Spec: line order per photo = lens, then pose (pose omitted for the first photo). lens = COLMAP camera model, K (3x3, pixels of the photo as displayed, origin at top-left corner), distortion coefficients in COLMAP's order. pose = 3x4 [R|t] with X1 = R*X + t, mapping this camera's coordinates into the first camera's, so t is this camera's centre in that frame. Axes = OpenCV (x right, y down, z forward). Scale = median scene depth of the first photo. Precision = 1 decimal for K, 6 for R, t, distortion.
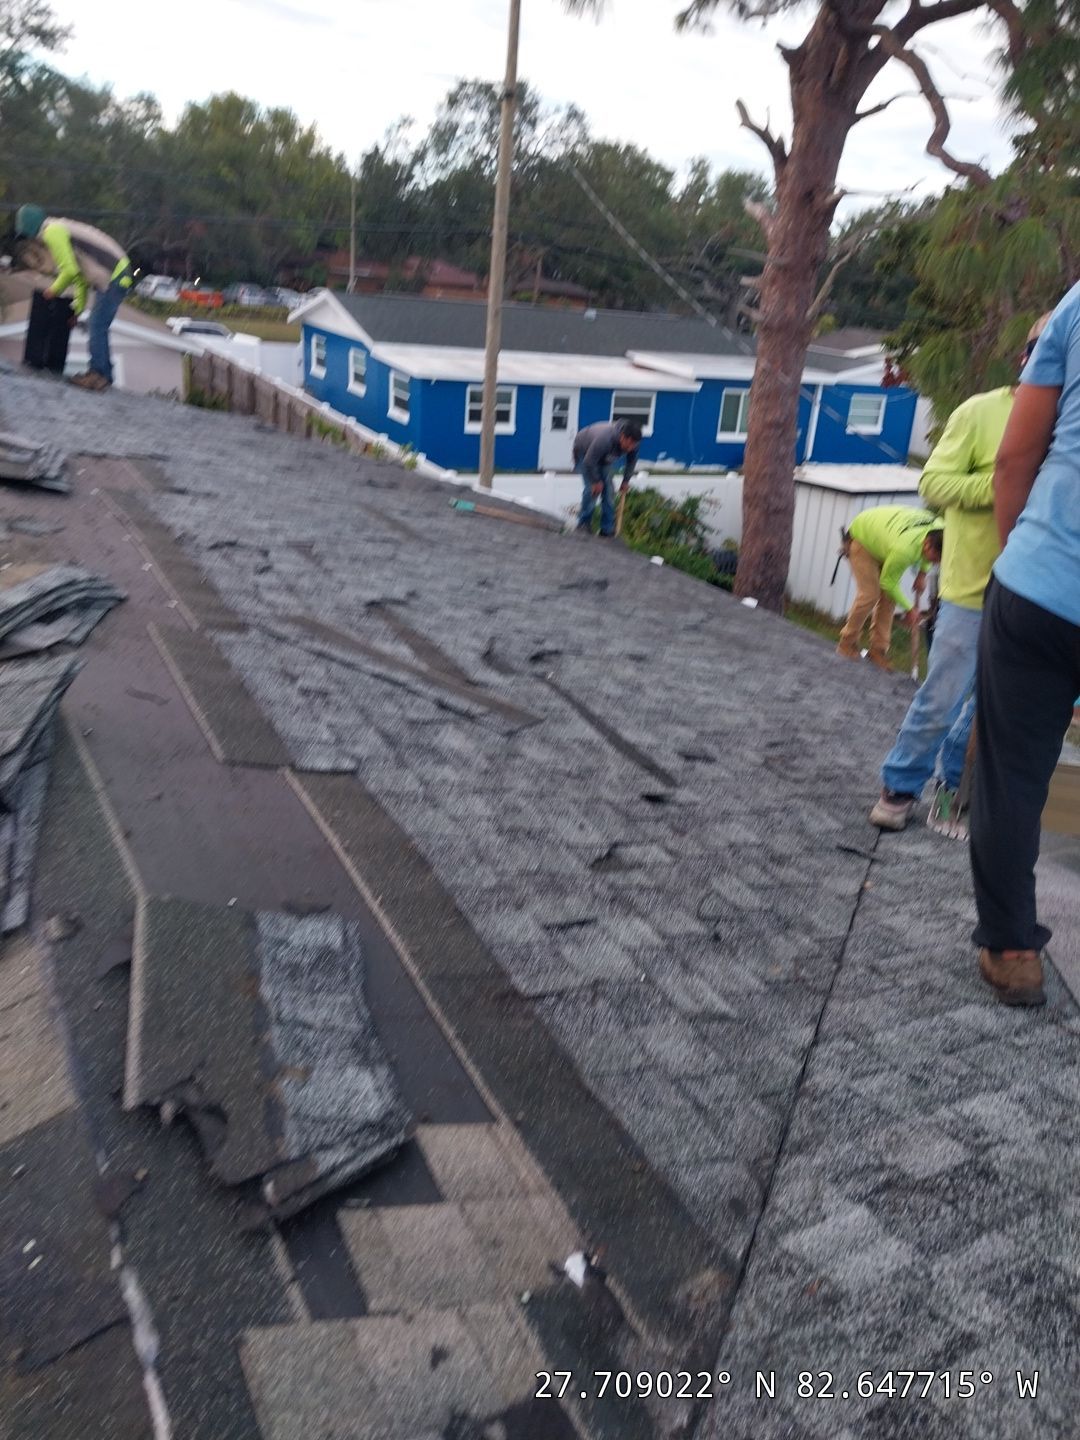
lens RADIAL K [[1123.4, 0, 576.8], [0, 1123.4, 702.4], [0, 0, 1]] dist [0.019775, -0.025264]
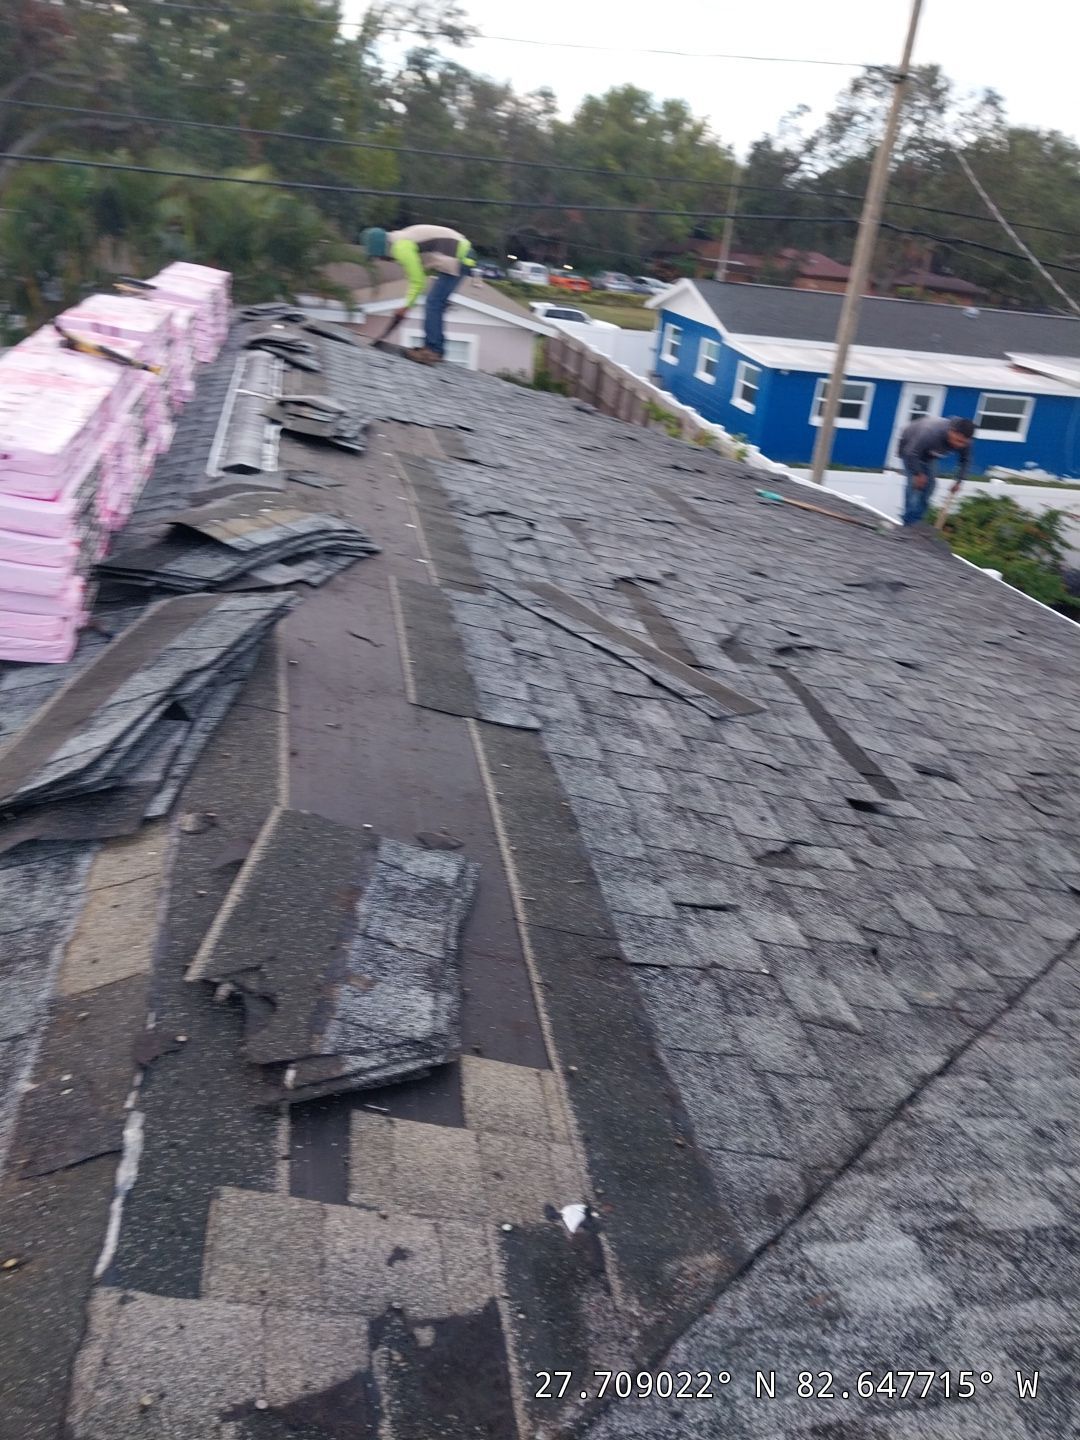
lens RADIAL K [[1123.4, 0, 594.9], [0, 1123.4, 716.0], [0, 0, 1]] dist [0.019775, -0.025264]
pose [[0.955540, 0.123777, -0.267625, 0.075900], [-0.119160, 0.992310, 0.033489, 0.003563], [0.269712, -0.000110, 0.962941, 0.004189]]
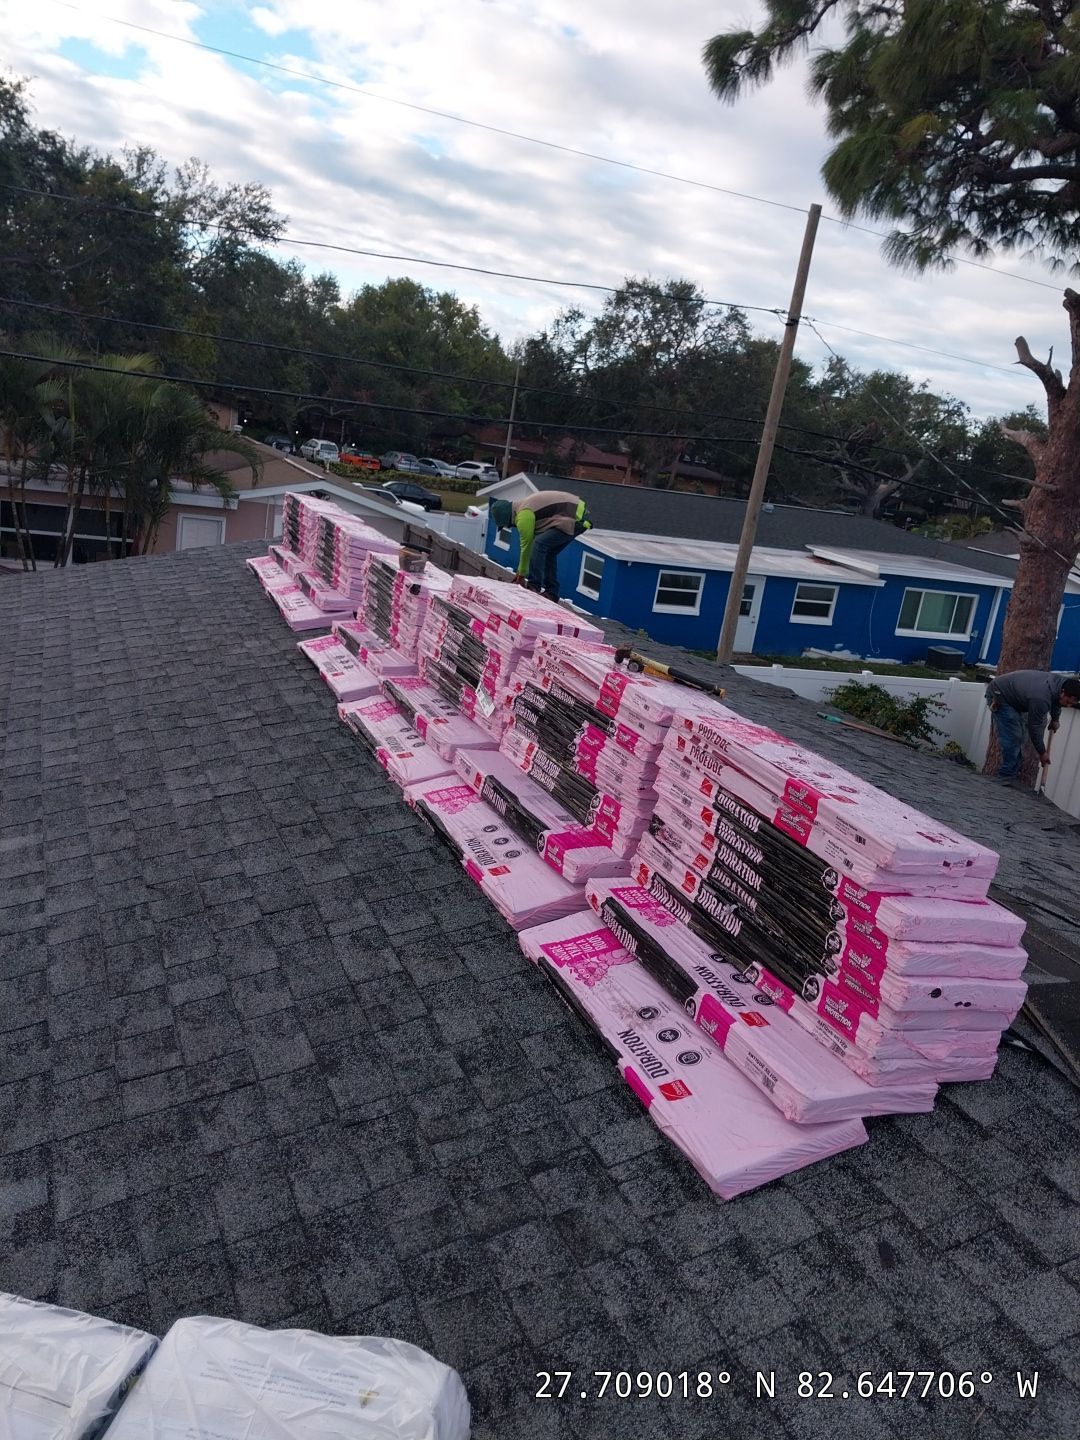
lens RADIAL K [[1140.9, 0, 591.6], [0, 1140.9, 713.3], [0, 0, 1]] dist [0.019543, -0.046022]
pose [[0.994046, 0.075837, -0.078243, -0.705712], [-0.086023, 0.986924, -0.136310, -0.029246], [0.066882, 0.142229, 0.987572, -0.181482]]
